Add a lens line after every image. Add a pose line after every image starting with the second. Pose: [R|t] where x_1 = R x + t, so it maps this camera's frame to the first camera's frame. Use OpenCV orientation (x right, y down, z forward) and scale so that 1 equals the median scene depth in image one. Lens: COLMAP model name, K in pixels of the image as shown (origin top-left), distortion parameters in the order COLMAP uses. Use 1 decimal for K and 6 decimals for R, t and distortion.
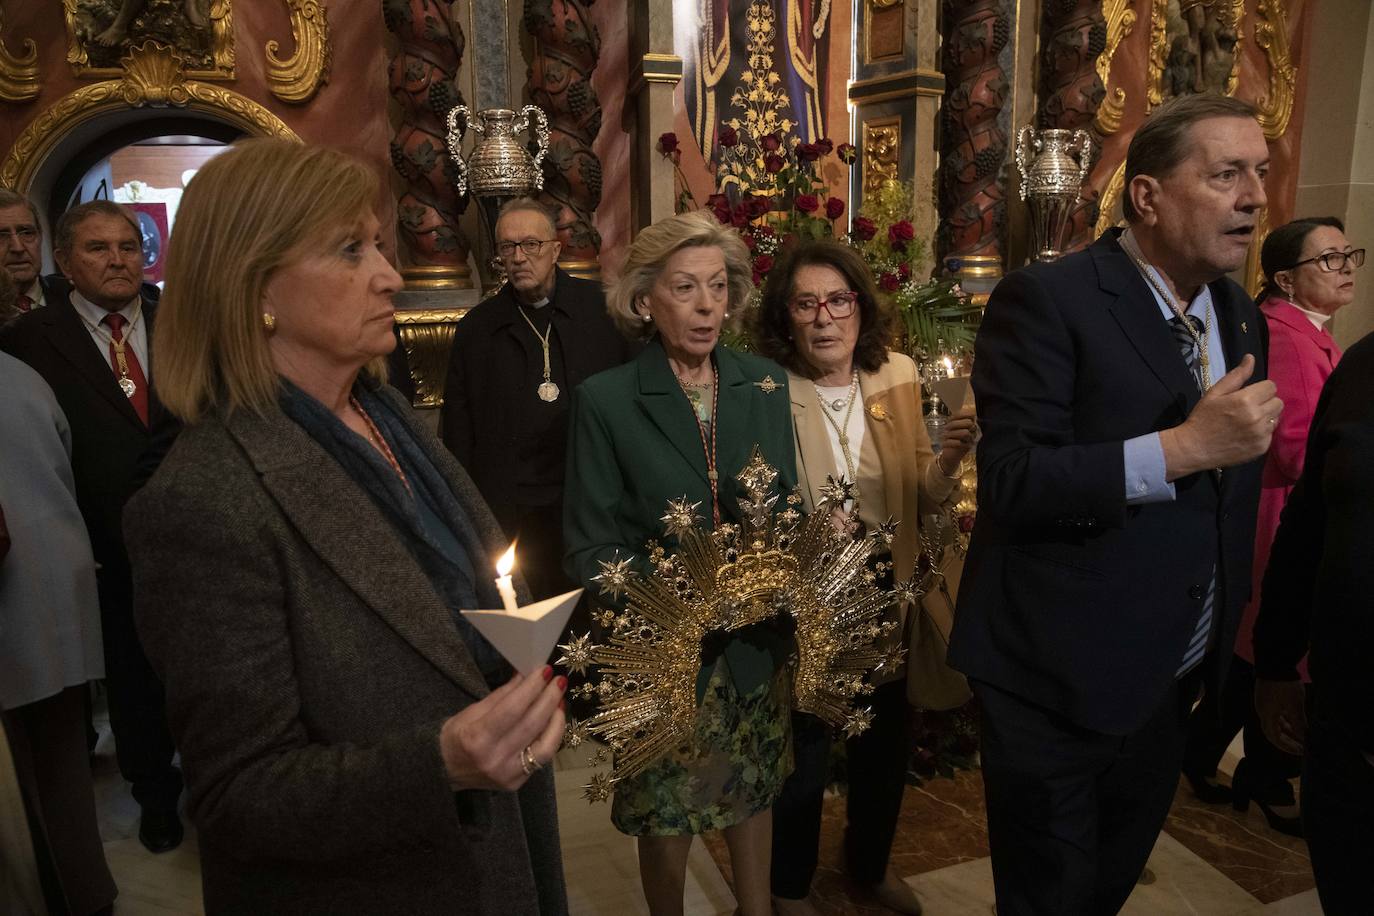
lens RADIAL K [[944.8, 0, 687.0], [0, 944.8, 458.0], [0, 0, 1]] dist [-0.107337, 0.062635]
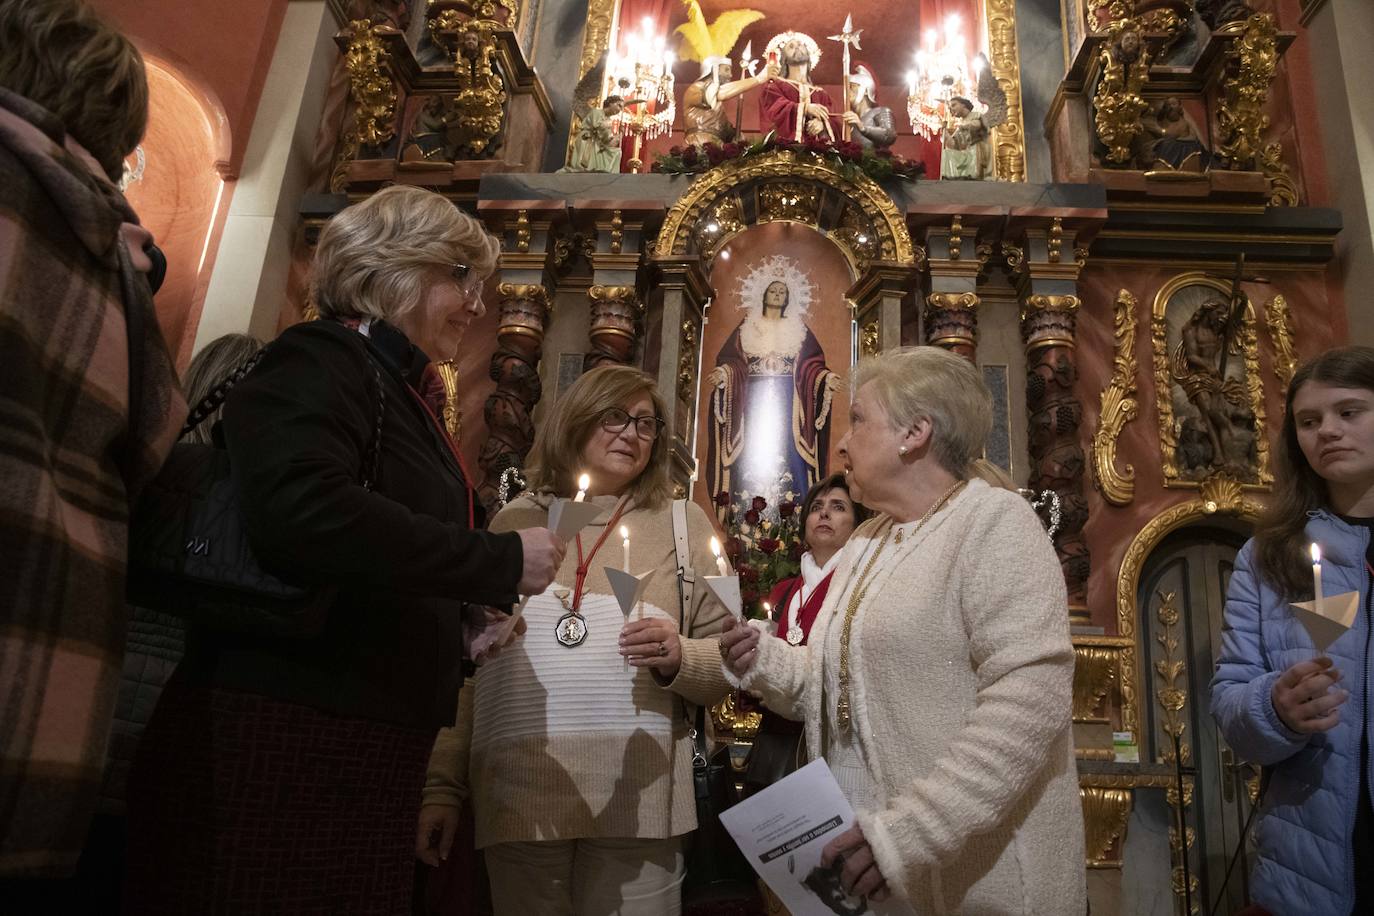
lens RADIAL K [[940.6, 0, 687.0], [0, 940.6, 458.0], [0, 0, 1]] dist [-0.113672, 0.057725]
pose [[0.927738, -0.032475, -0.371816, 0.447399], [-0.151813, 0.877240, -0.455415, 0.180675], [0.340962, 0.478952, 0.808919, -0.059899]]
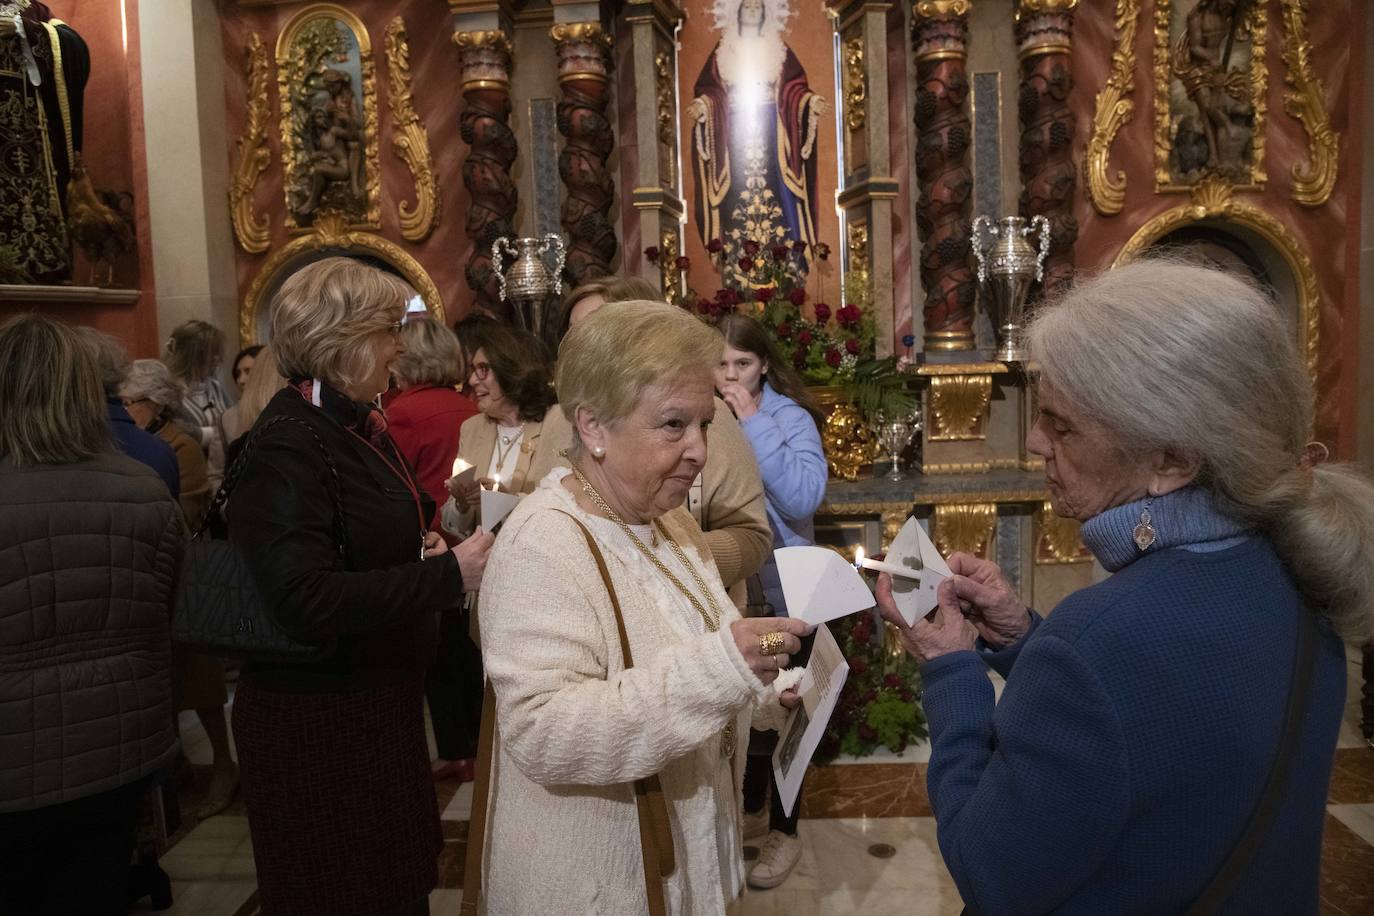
lens RADIAL K [[940.6, 0, 687.0], [0, 940.6, 458.0], [0, 0, 1]] dist [-0.113672, 0.057725]
pose [[0.931089, 0.017911, -0.364352, 0.450151], [-0.052517, 0.994971, -0.085295, 0.048098], [0.360992, 0.098552, 0.927347, -0.145916]]
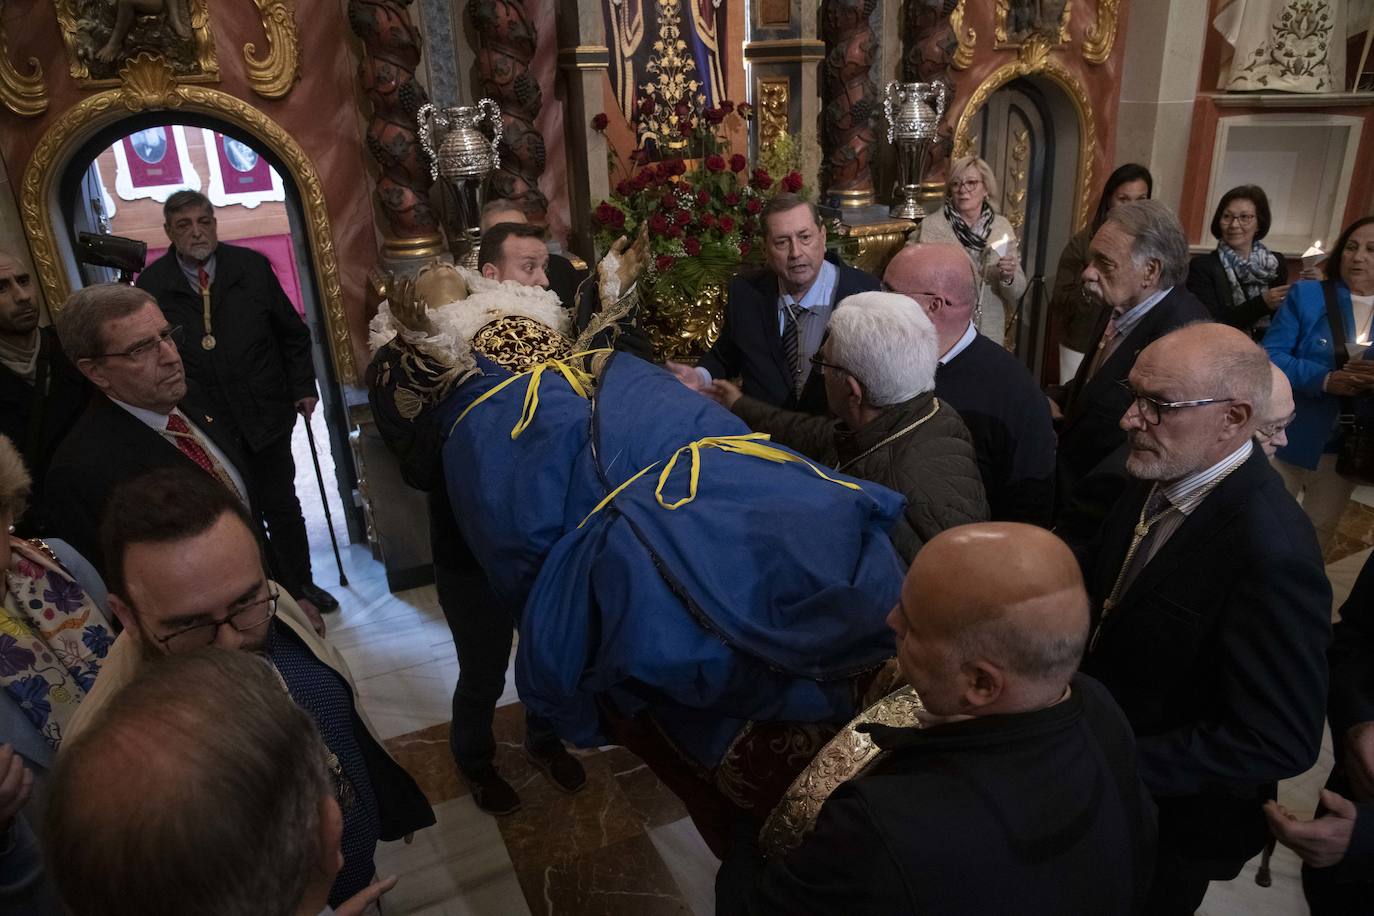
lens RADIAL K [[944.8, 0, 687.0], [0, 944.8, 458.0], [0, 0, 1]] dist [-0.107337, 0.062635]
pose [[0.991969, -0.072223, 0.103834, -0.058391], [0.052382, 0.981813, 0.182481, -0.111673], [-0.115125, -0.175577, 0.977711, -0.235482]]
